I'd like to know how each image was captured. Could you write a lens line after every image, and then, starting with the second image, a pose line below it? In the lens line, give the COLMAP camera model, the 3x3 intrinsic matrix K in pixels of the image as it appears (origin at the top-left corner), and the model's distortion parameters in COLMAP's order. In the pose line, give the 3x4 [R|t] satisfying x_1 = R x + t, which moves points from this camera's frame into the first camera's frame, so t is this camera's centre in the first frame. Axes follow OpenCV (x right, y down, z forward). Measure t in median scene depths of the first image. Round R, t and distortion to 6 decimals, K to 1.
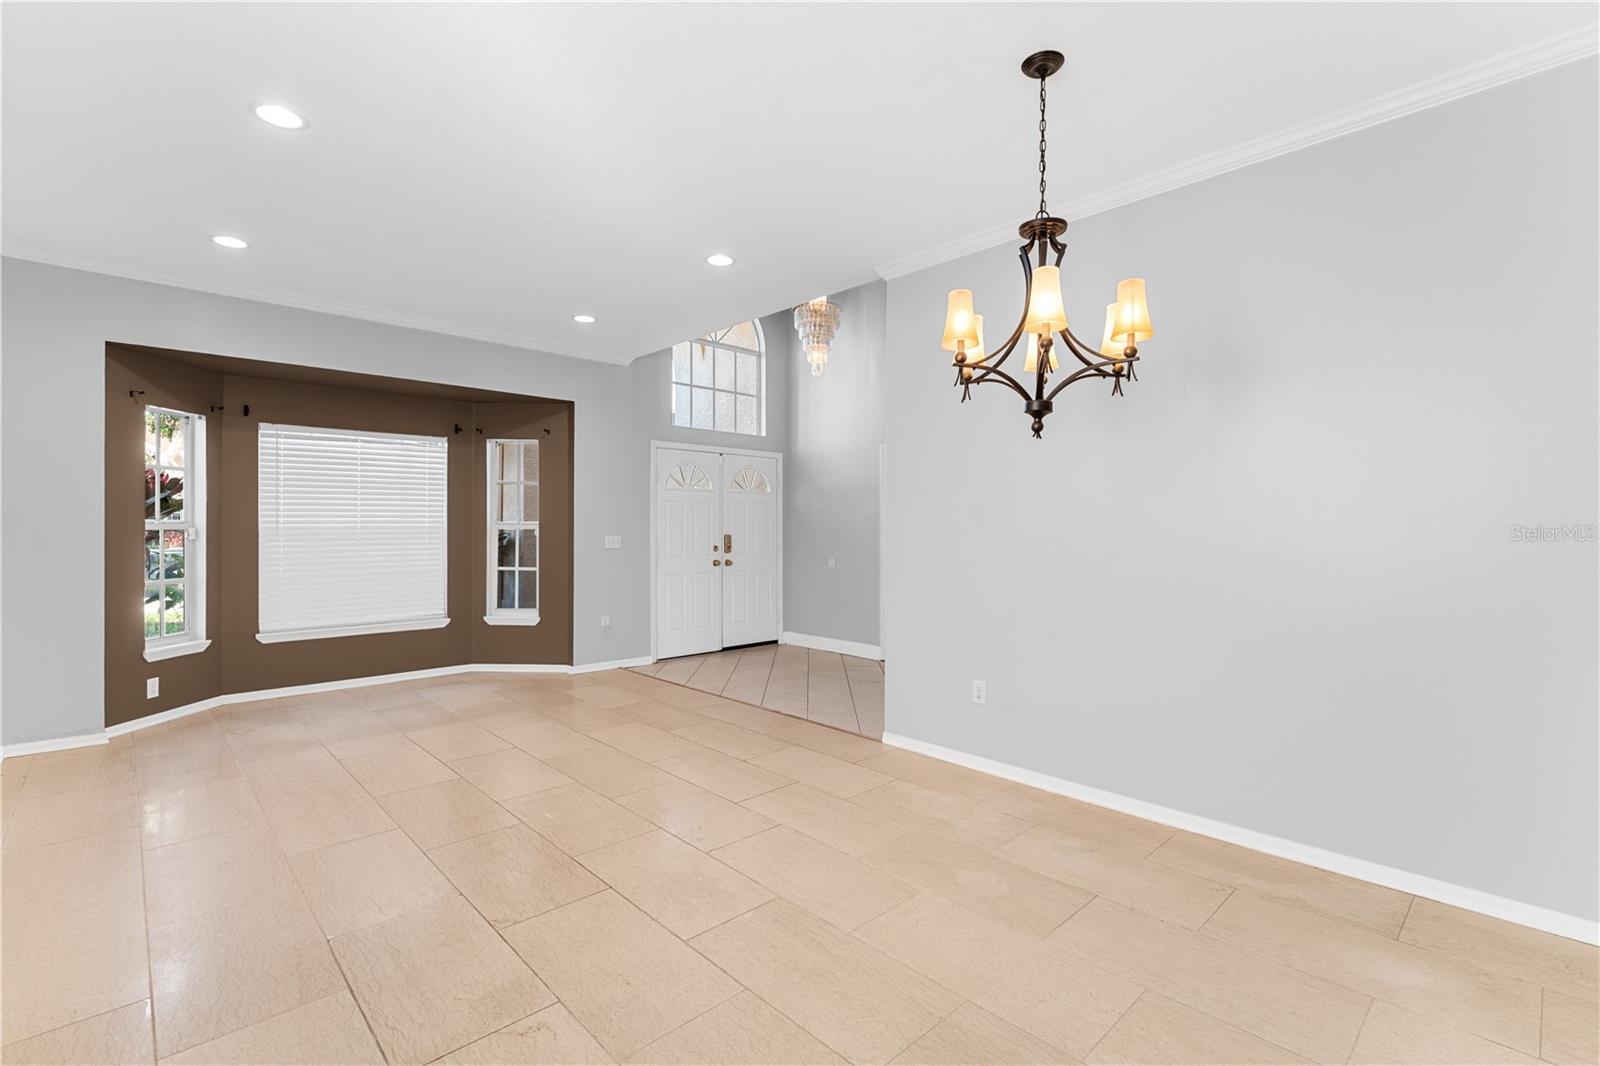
lens RADIAL K [[723.2, 0, 796.1], [0, 723.2, 532.1], [0, 0, 1]] dist [0.001595, 0.000622]
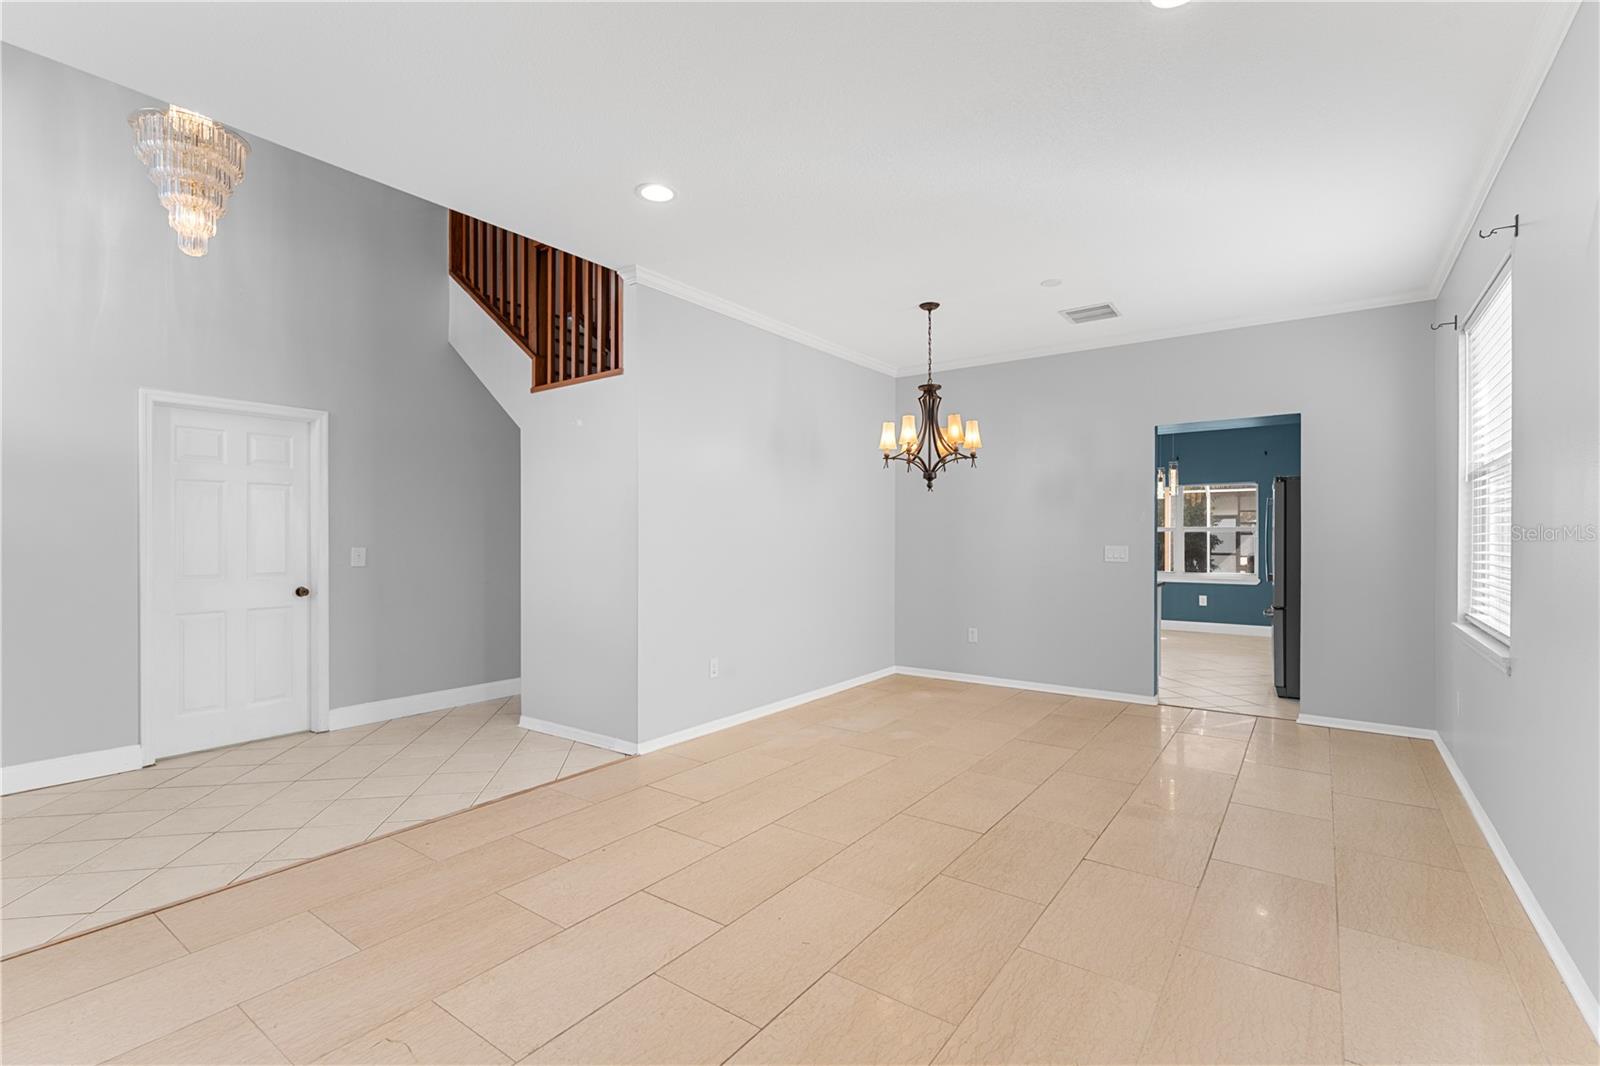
lens RADIAL K [[723.2, 0, 796.3], [0, 723.2, 534.4], [0, 0, 1]] dist [0.001595, 0.000622]
pose [[-0.188356, -0.000457, 0.982101, -1.123151], [0.006164, 0.999980, 0.001648, -0.009793], [-0.982082, 0.006364, -0.188349, 1.244756]]
